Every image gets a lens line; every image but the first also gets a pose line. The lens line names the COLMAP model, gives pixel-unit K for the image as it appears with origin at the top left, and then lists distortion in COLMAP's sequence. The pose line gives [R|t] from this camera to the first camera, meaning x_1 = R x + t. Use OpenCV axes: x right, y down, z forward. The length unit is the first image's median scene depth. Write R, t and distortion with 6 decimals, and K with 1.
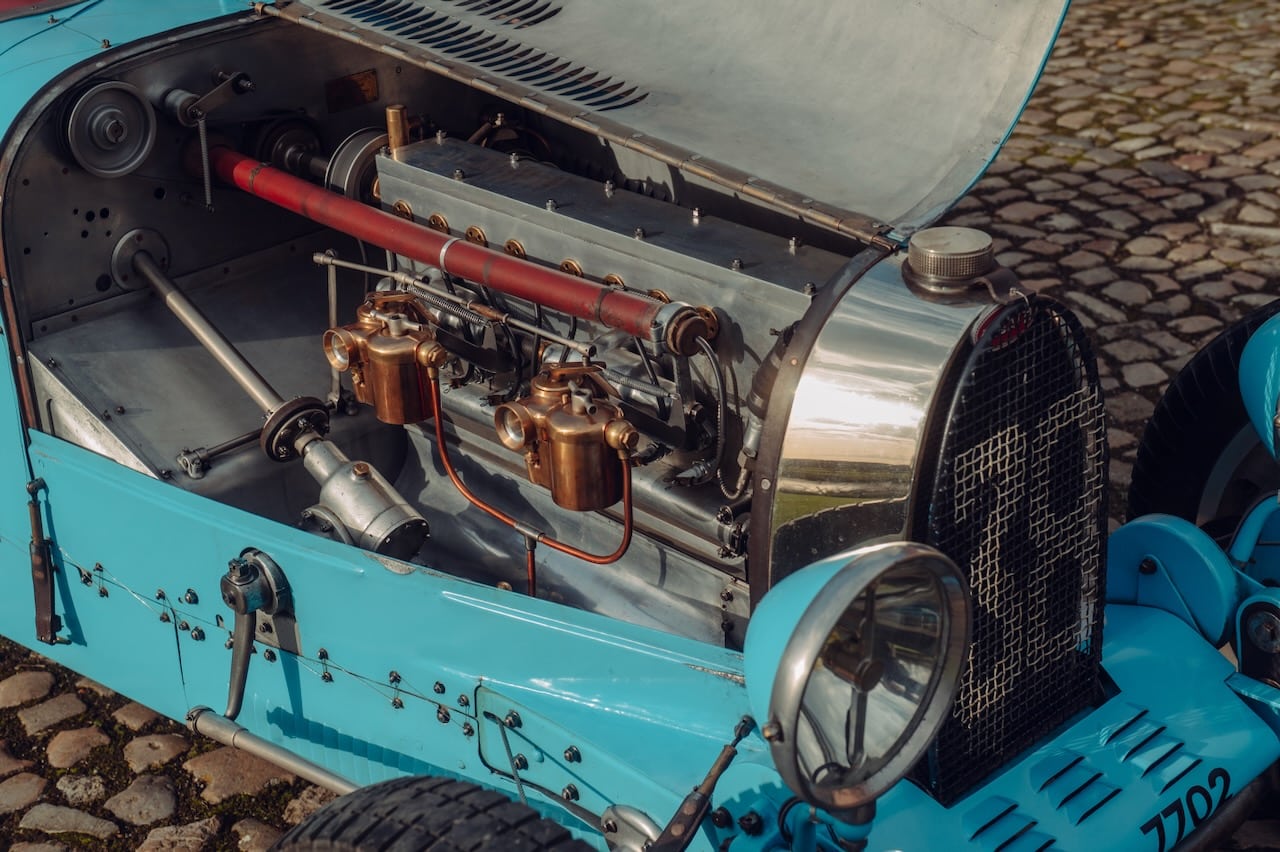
lens RADIAL K [[2087.2, 0, 640.0], [0, 2087.2, 426.0], [0, 0, 1]] dist [-0.004394, 0.158982]
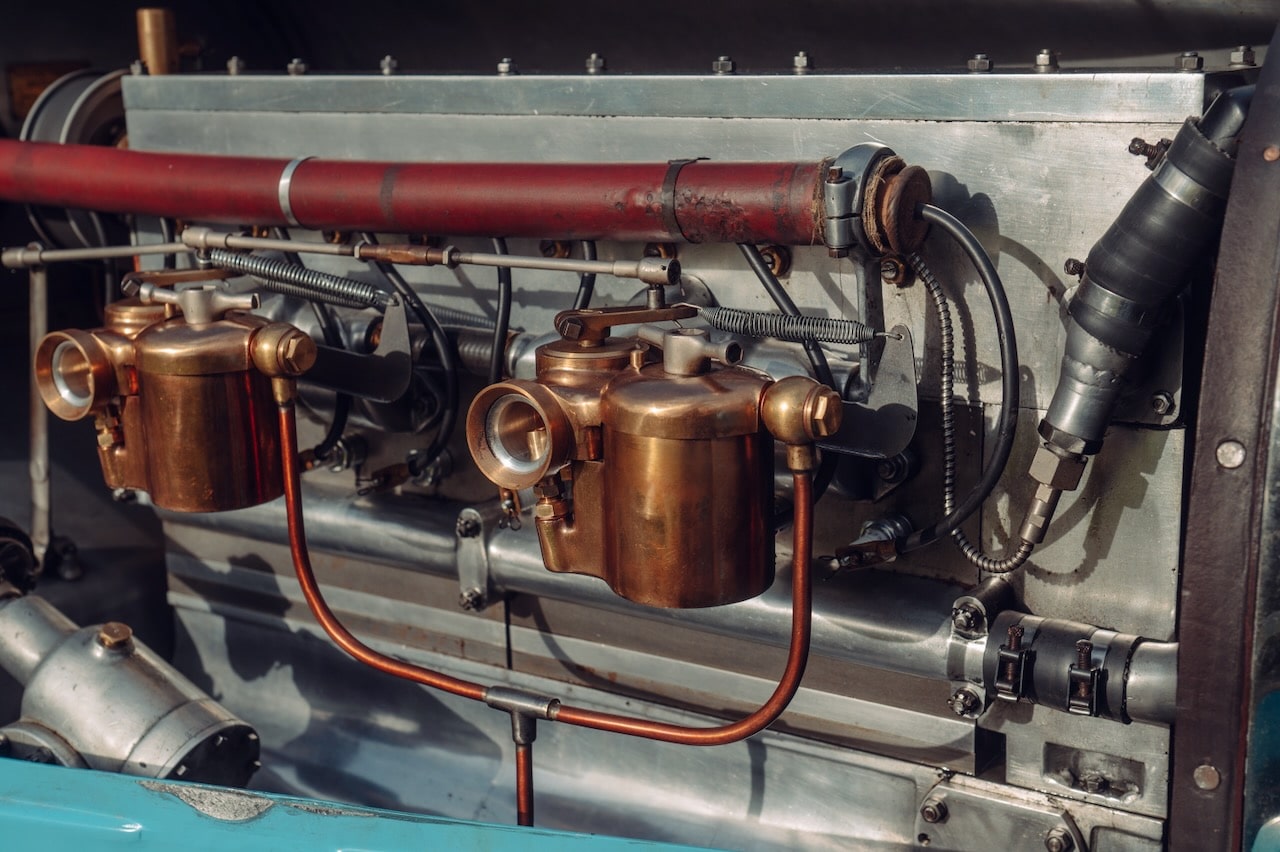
lens RADIAL K [[1702.6, 0, 640.0], [0, 1702.6, 426.0], [0, 0, 1]] dist [0.102530, 0.009916]
pose [[0.971453, -0.029475, 0.235393, -0.114109], [0.081941, 0.972871, -0.216350, 0.074574], [-0.222631, 0.229462, 0.947514, 0.618369]]
